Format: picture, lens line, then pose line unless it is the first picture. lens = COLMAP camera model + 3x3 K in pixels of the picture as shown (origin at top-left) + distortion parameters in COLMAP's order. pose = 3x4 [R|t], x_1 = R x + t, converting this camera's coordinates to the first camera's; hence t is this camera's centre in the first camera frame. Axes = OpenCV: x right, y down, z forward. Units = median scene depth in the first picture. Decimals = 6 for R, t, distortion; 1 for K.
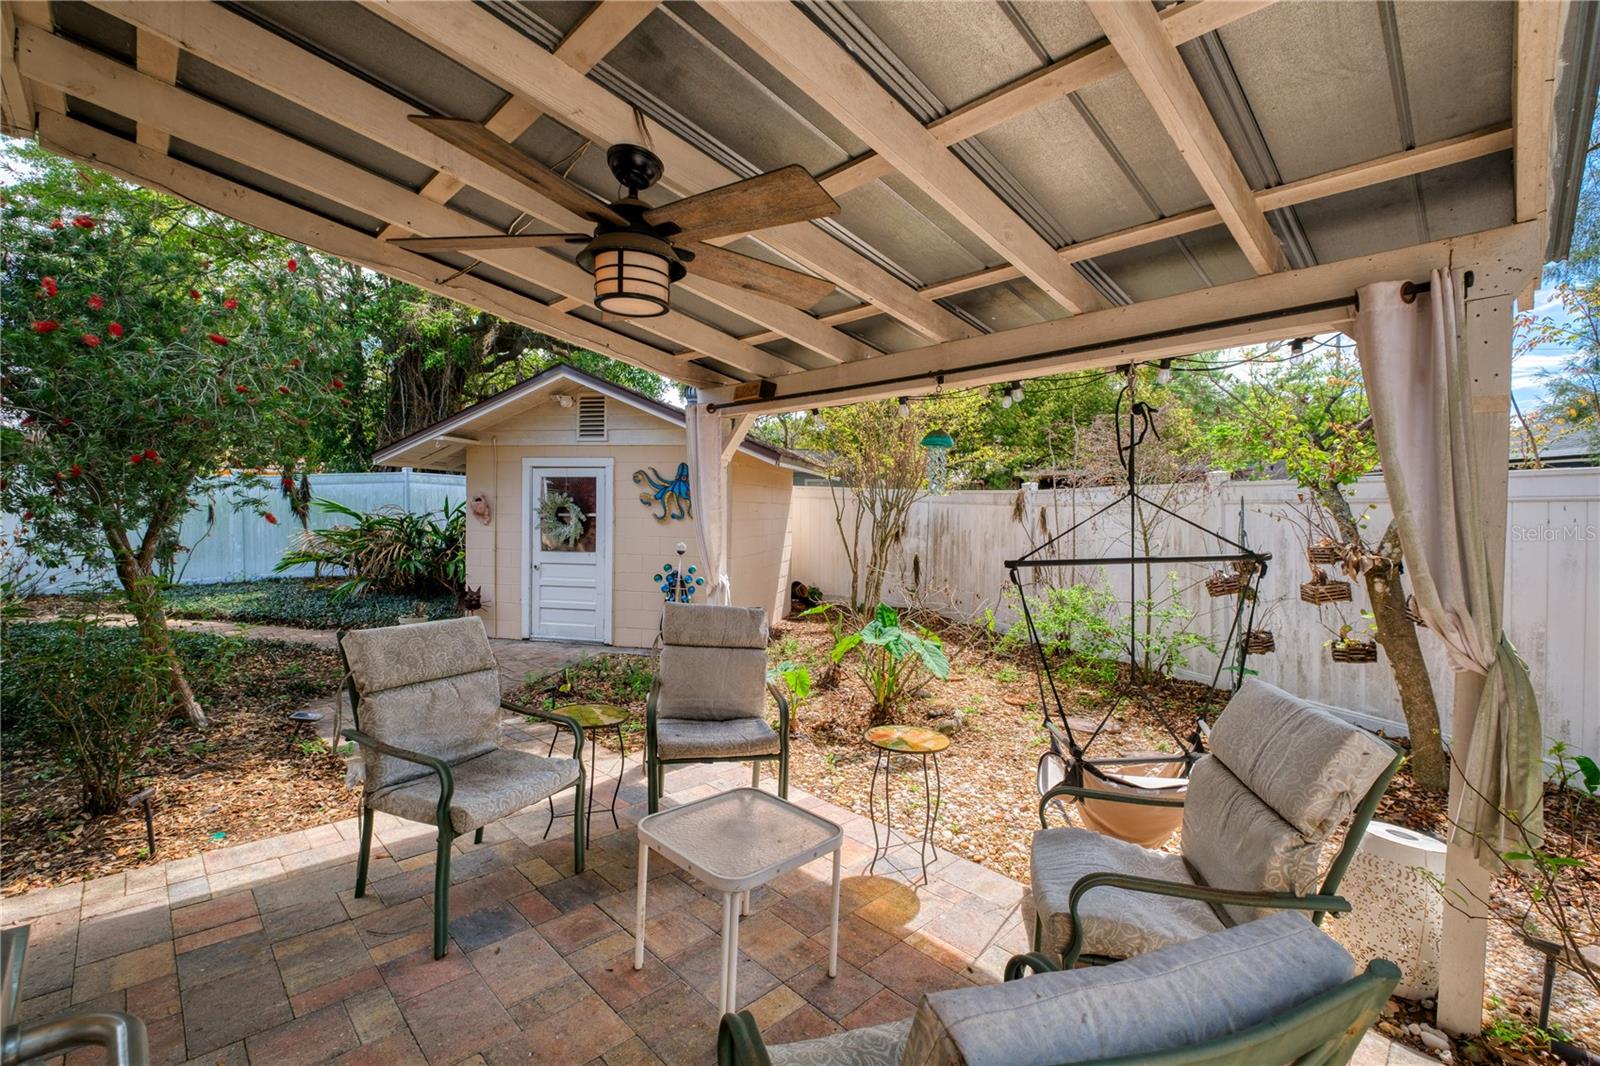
lens RADIAL K [[679.1, 0, 800.0], [0, 679.1, 533.0], [0, 0, 1]] dist [-0.001193, -0.000118]
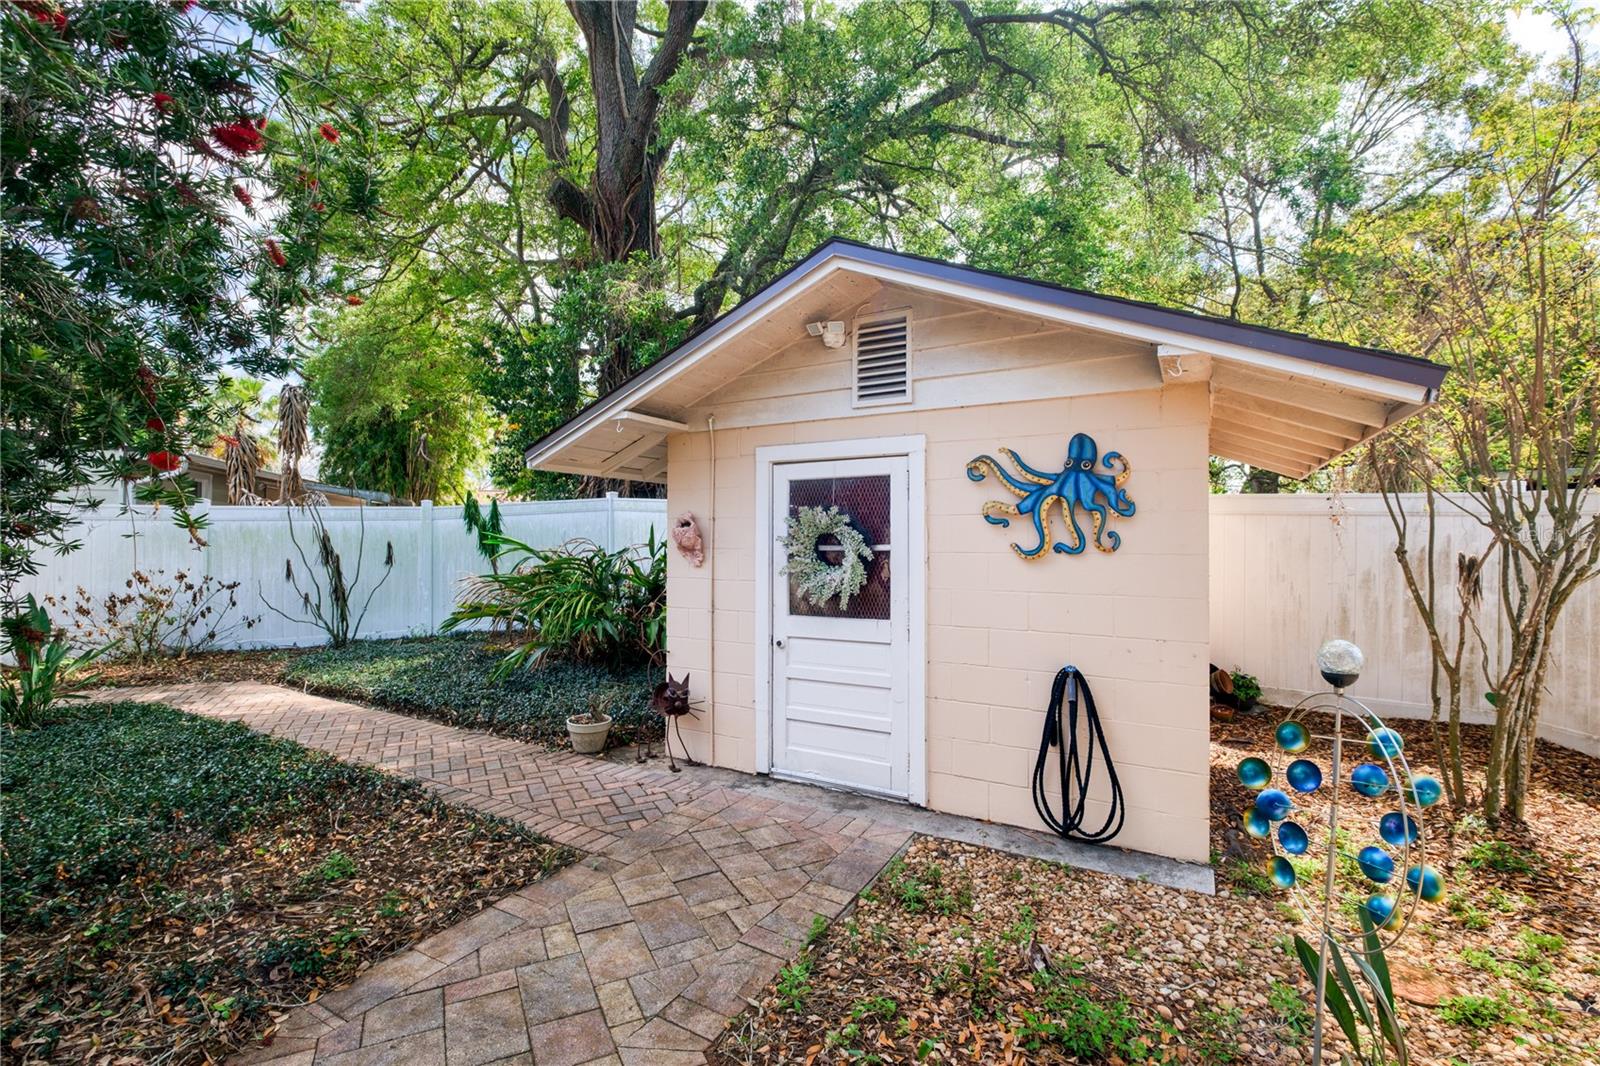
lens RADIAL K [[709.5, 0, 800.0], [0, 709.5, 533.0], [0, 0, 1]] dist [-0.015380, -0.000261]
pose [[0.953739, -0.019151, -0.300026, -0.203220], [0.004520, 0.998770, -0.049384, -0.011333], [0.300603, 0.045743, 0.952652, 0.463106]]
